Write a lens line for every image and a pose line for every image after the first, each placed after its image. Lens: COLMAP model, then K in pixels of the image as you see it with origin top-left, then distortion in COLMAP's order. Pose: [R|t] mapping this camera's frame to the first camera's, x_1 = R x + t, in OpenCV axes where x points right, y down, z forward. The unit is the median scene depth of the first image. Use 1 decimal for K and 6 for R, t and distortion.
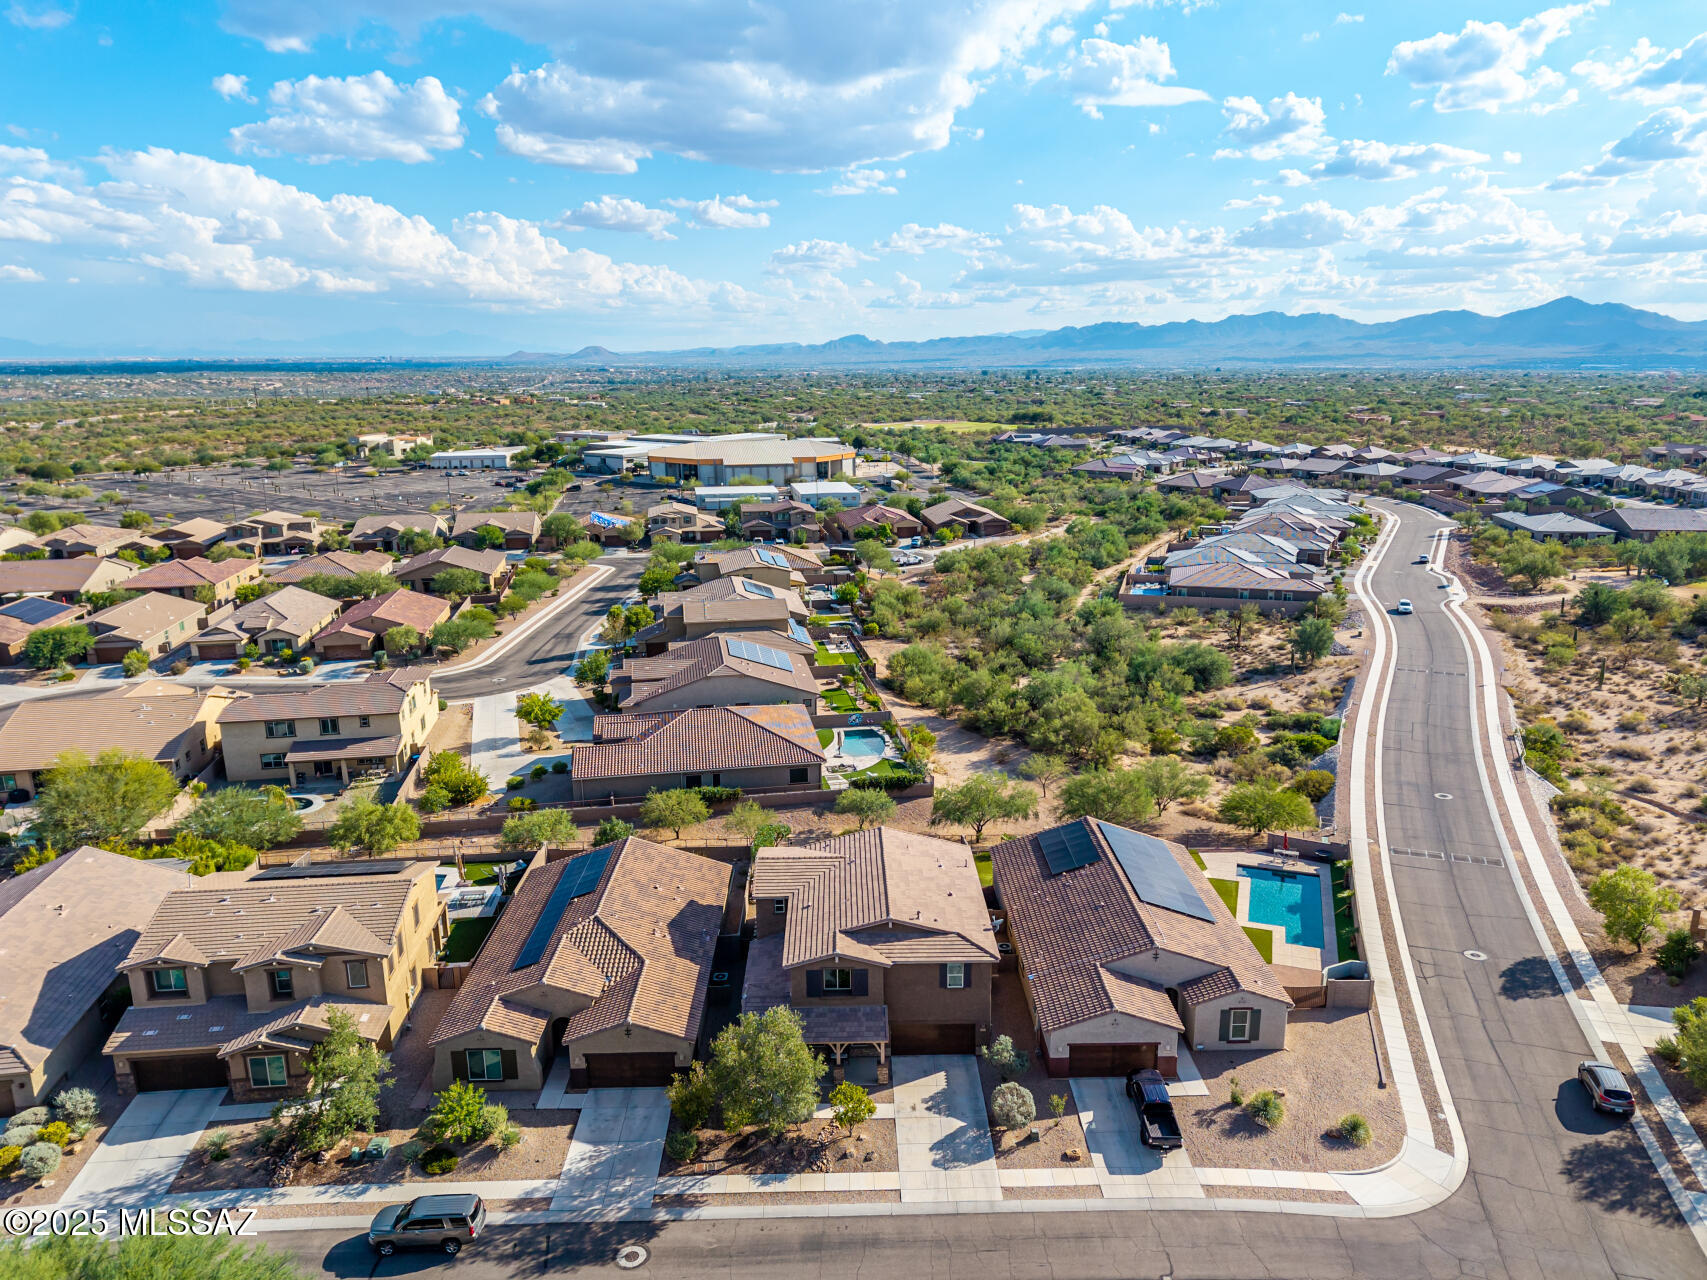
lens RADIAL K [[1171.2, 0, 848.7], [0, 1171.2, 626.5], [0, 0, 1]] dist [0.027795, -0.030960]
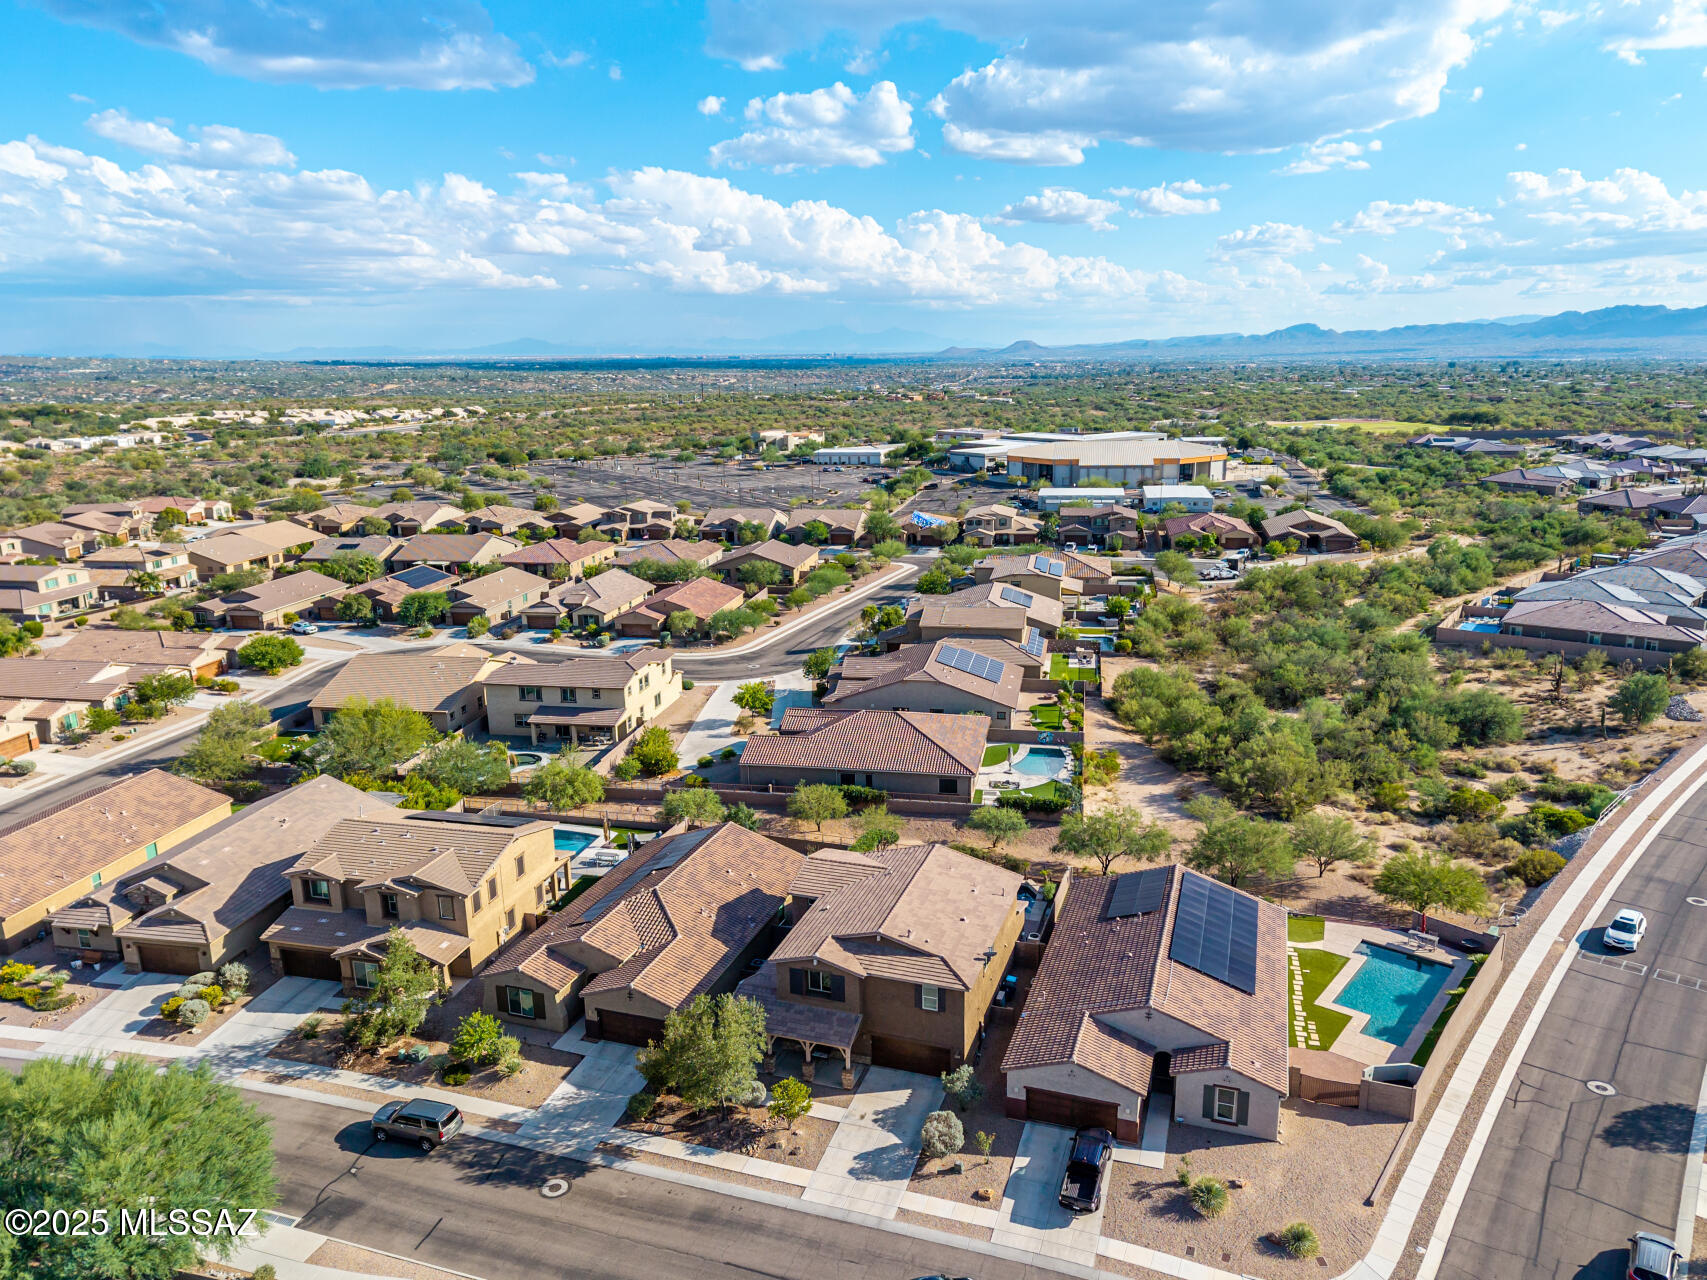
lens RADIAL K [[1183.8, 0, 853.5], [0, 1183.8, 640.0], [0, 0, 1]] dist [0.030082, -0.036552]
pose [[0.939359, 0.074995, -0.334634, 0.166247], [-0.070501, 0.997184, 0.025573, -0.014532], [0.335609, -0.000431, 0.942001, 0.008968]]
